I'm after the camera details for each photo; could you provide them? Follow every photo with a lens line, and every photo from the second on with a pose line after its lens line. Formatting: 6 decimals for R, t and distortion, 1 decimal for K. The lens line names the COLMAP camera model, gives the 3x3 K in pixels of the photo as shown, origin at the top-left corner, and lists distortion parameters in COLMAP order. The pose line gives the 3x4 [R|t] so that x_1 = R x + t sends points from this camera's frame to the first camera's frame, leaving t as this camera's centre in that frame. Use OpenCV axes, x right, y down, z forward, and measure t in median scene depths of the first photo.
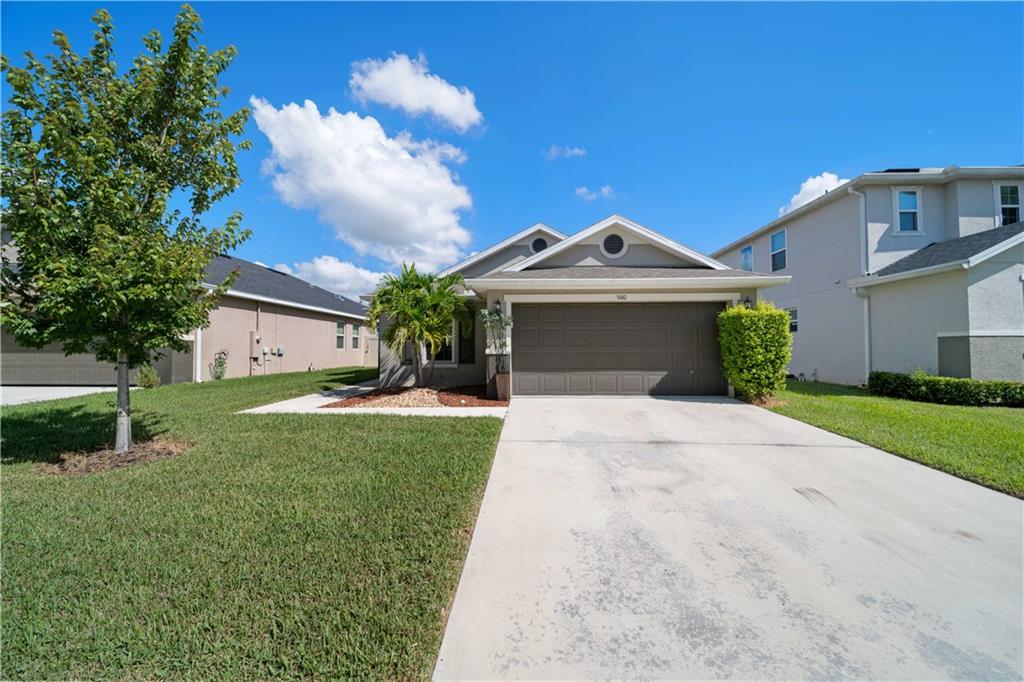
lens RADIAL K [[364.1, 0, 519.6], [0, 364.1, 338.7], [0, 0, 1]] dist [0.001535, -0.000789]
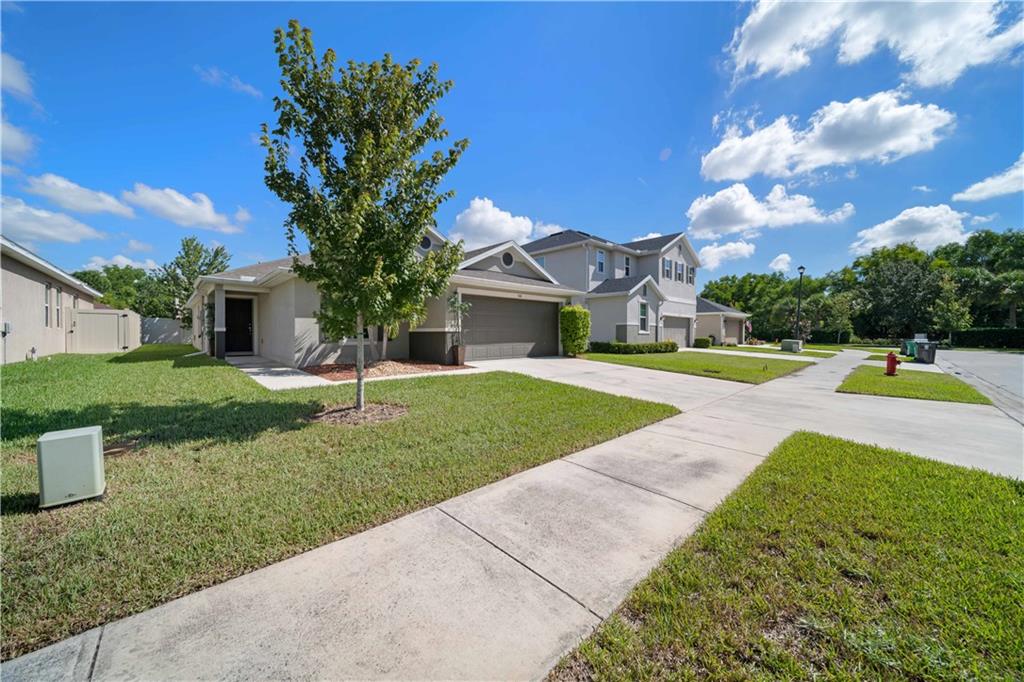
lens RADIAL K [[364.1, 0, 501.5], [0, 364.1, 333.1], [0, 0, 1]] dist [0.001535, -0.000789]
pose [[0.705998, 0.000650, 0.708214, -0.679251], [-0.026490, 0.999324, 0.025490, 0.006746], [-0.707719, -0.036757, 0.705538, -0.041983]]
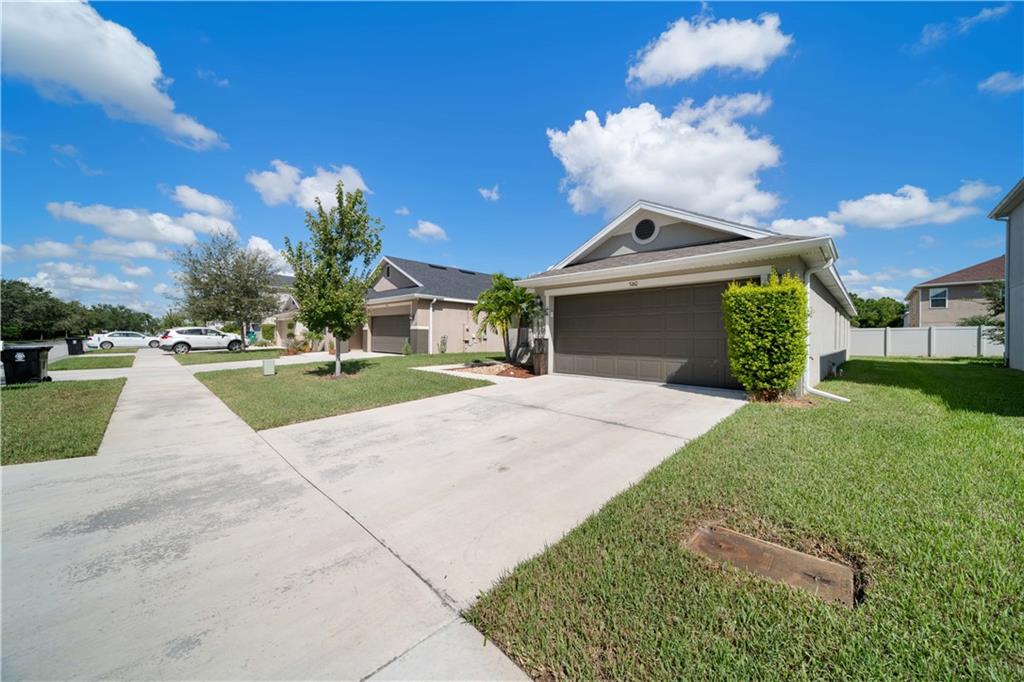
lens RADIAL K [[364.1, 0, 515.3], [0, 364.1, 350.2], [0, 0, 1]] dist [0.001535, -0.000789]
pose [[0.734474, 0.031601, -0.677901, 0.561263], [0.009861, 0.998313, 0.057222, 0.006881], [0.678566, -0.048713, 0.732923, 0.018758]]
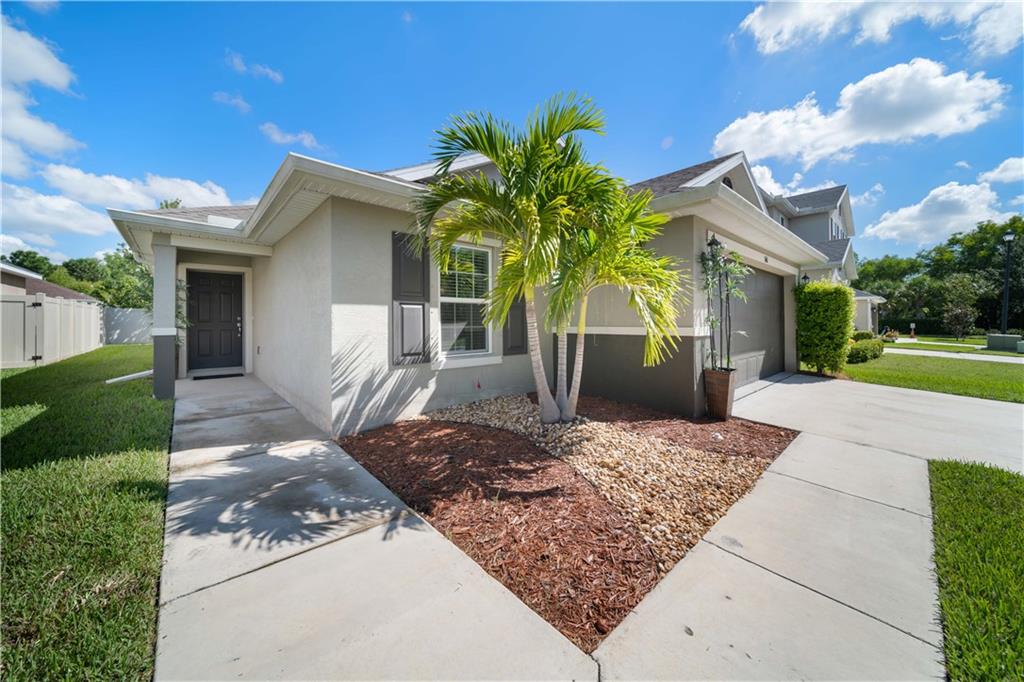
lens RADIAL K [[364.1, 0, 507.3], [0, 364.1, 318.5], [0, 0, 1]] dist [0.001535, -0.000789]
pose [[0.711017, 0.002705, 0.703170, -0.517951], [-0.021169, 0.999622, 0.017560, 0.007885], [-0.702856, -0.027371, 0.710805, 0.631503]]
